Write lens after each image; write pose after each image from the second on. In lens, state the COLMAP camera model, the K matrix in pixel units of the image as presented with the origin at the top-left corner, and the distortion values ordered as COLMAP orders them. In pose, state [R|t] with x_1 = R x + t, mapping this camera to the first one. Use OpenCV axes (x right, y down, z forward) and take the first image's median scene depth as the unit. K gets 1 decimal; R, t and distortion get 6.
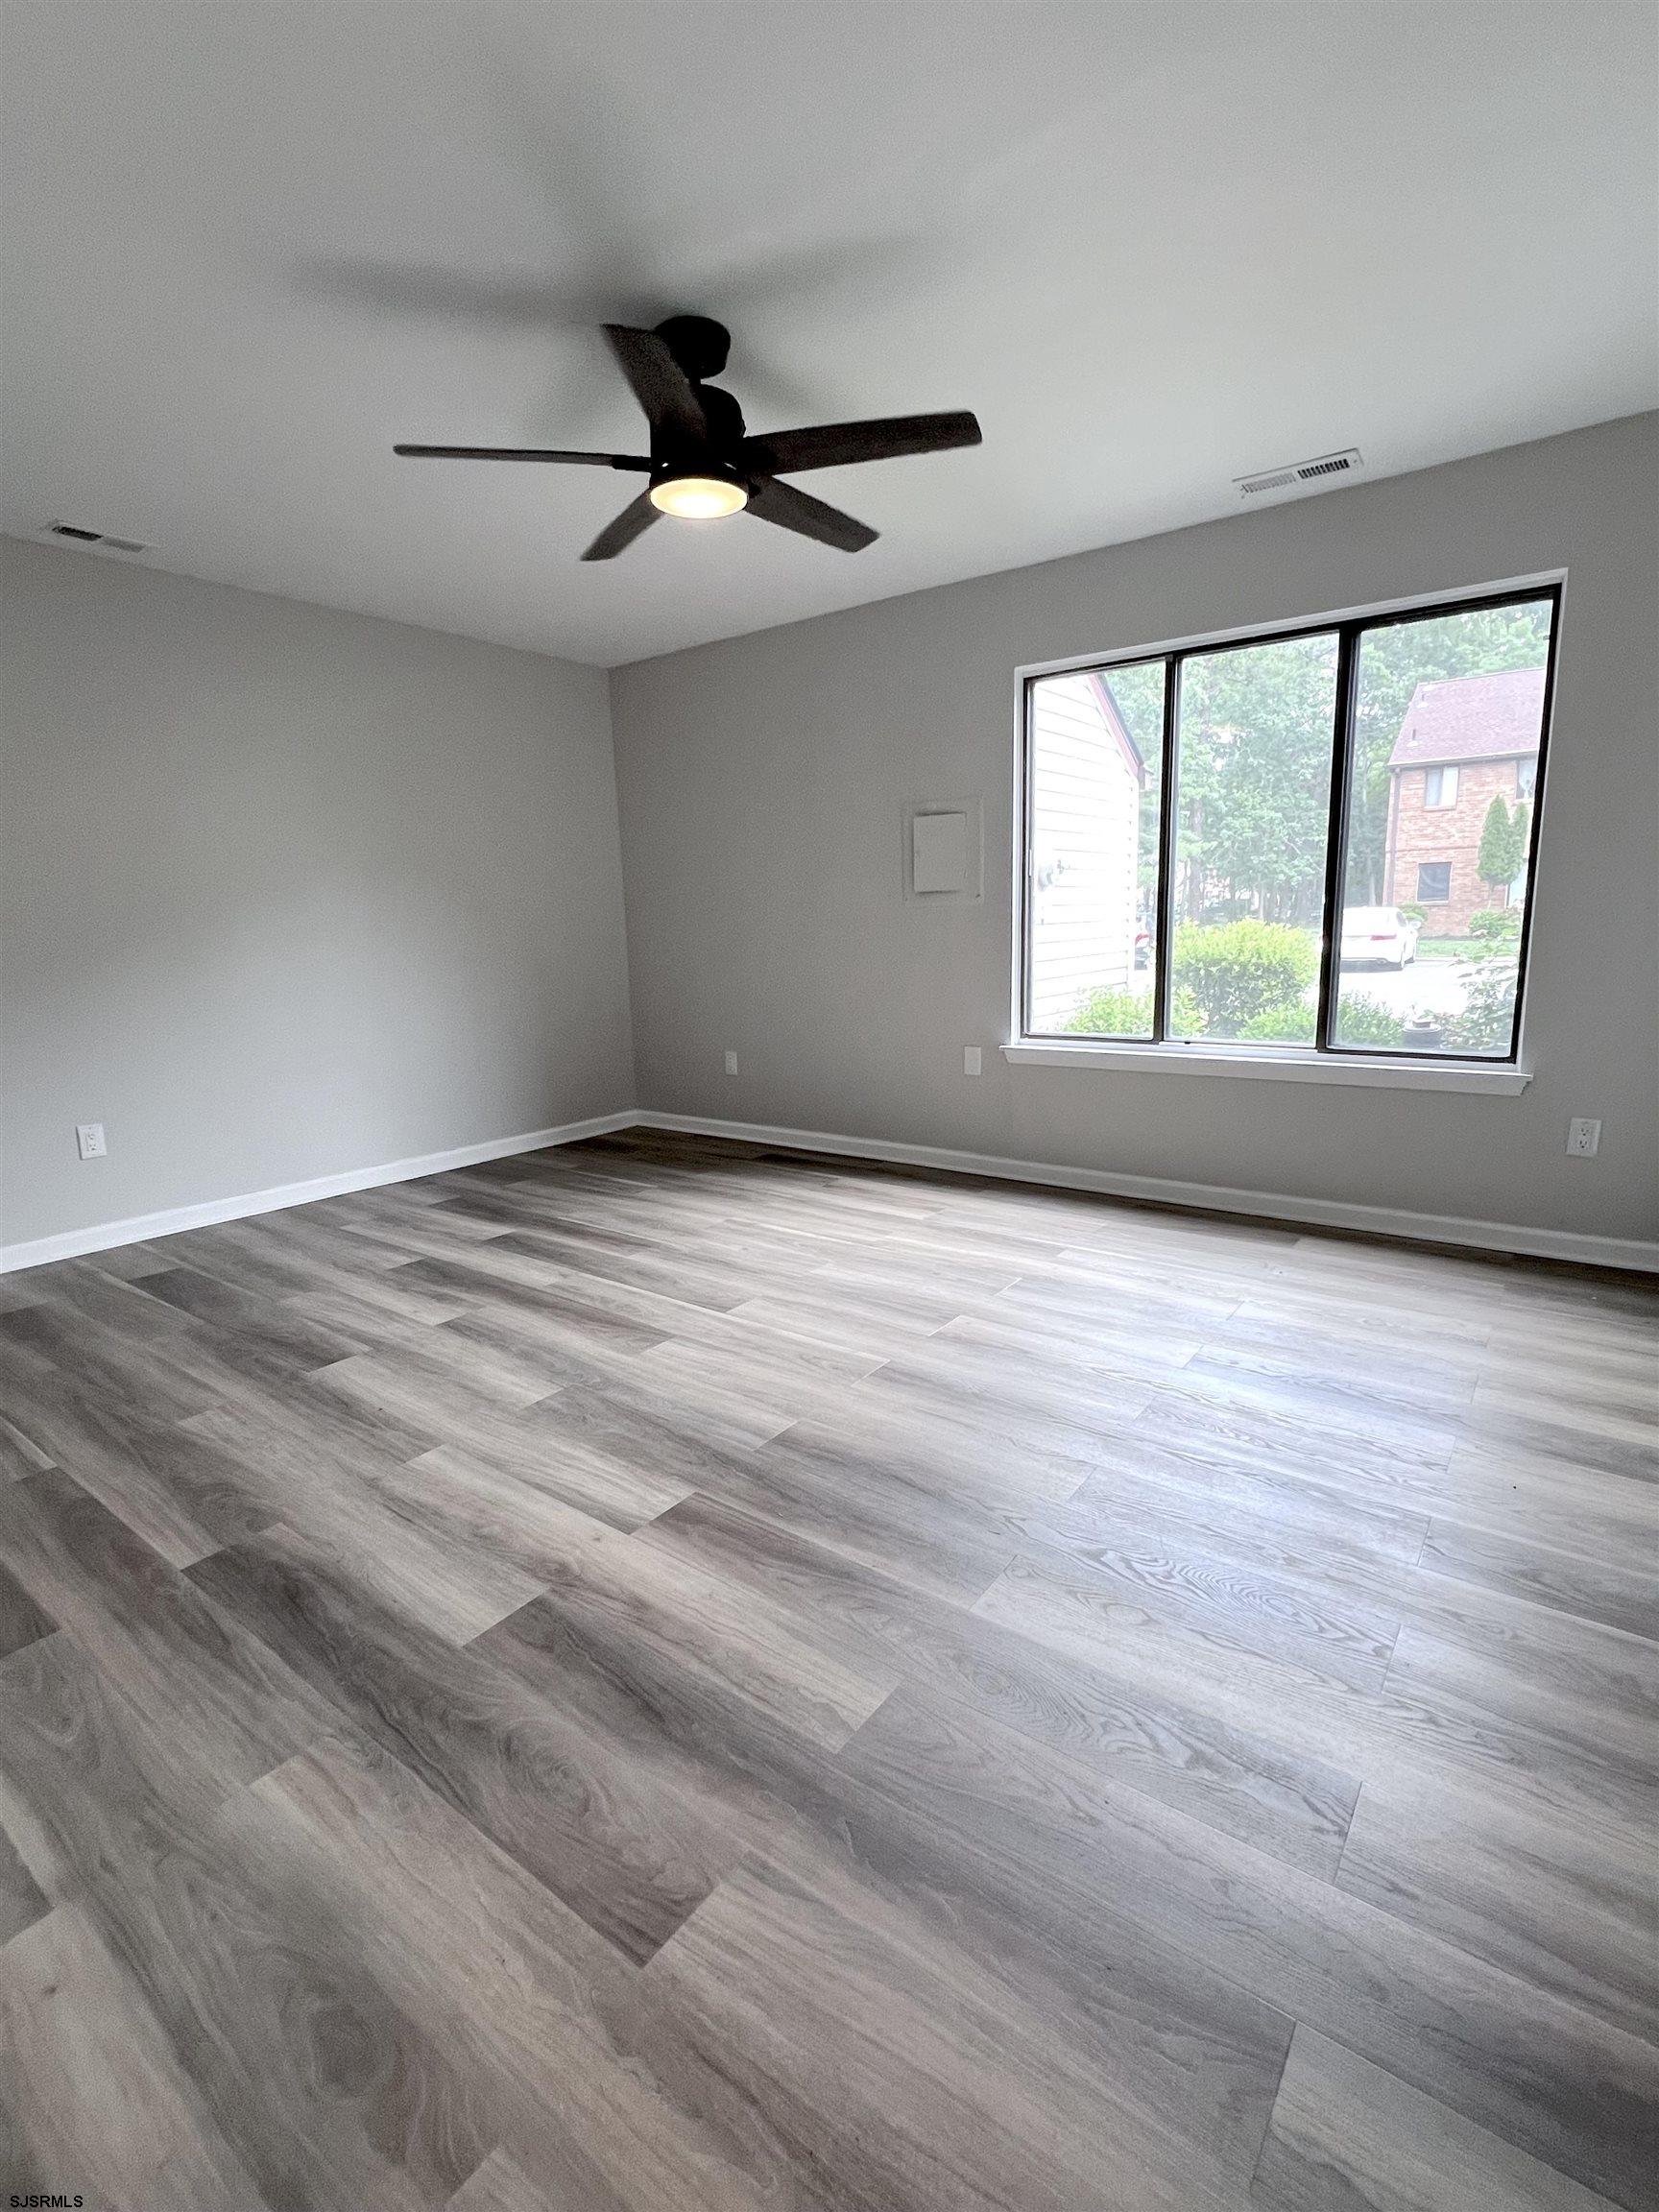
lens RADIAL K [[1023.9, 0, 829.3], [0, 1023.9, 1106.4], [0, 0, 1]] dist [-0.004135, 0.001911]
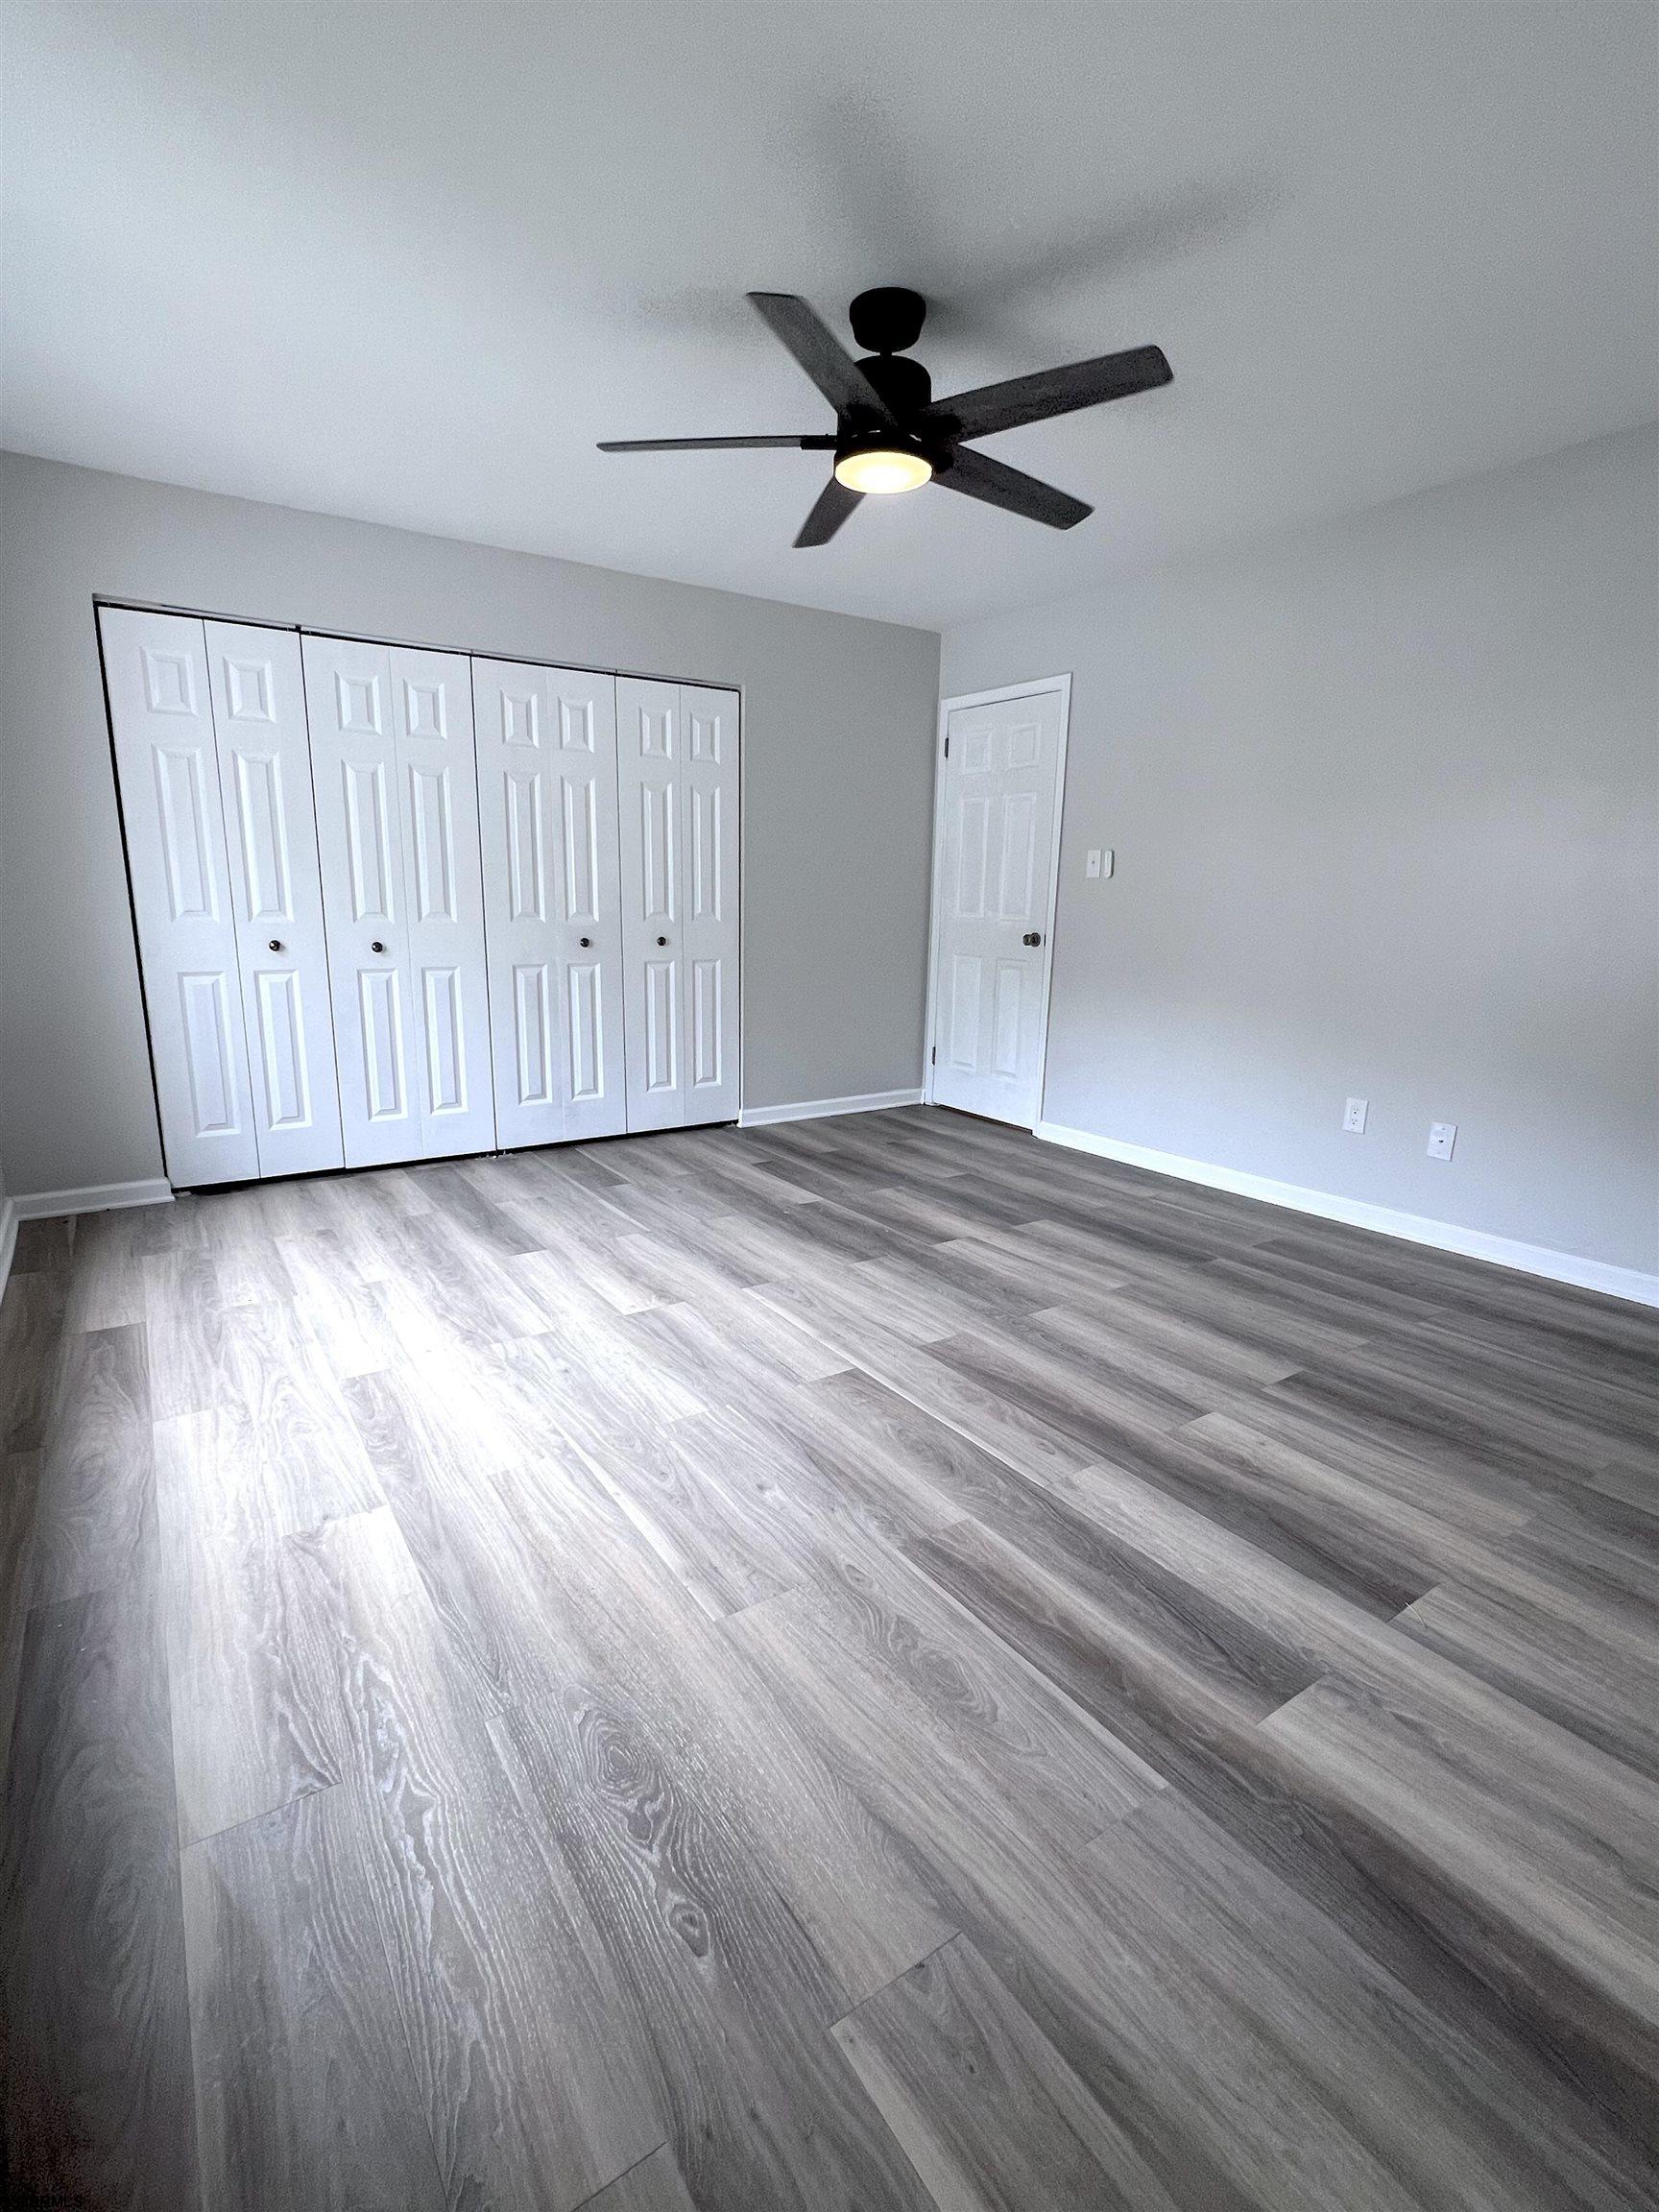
lens RADIAL K [[1023.9, 0, 829.7], [0, 1023.9, 1106.0], [0, 0, 1]] dist [-0.004135, 0.001911]
pose [[-0.945260, -0.052602, 0.322050, -0.370292], [0.072858, 0.927986, 0.365421, -0.332461], [-0.318080, 0.368882, -0.873356, 1.800166]]
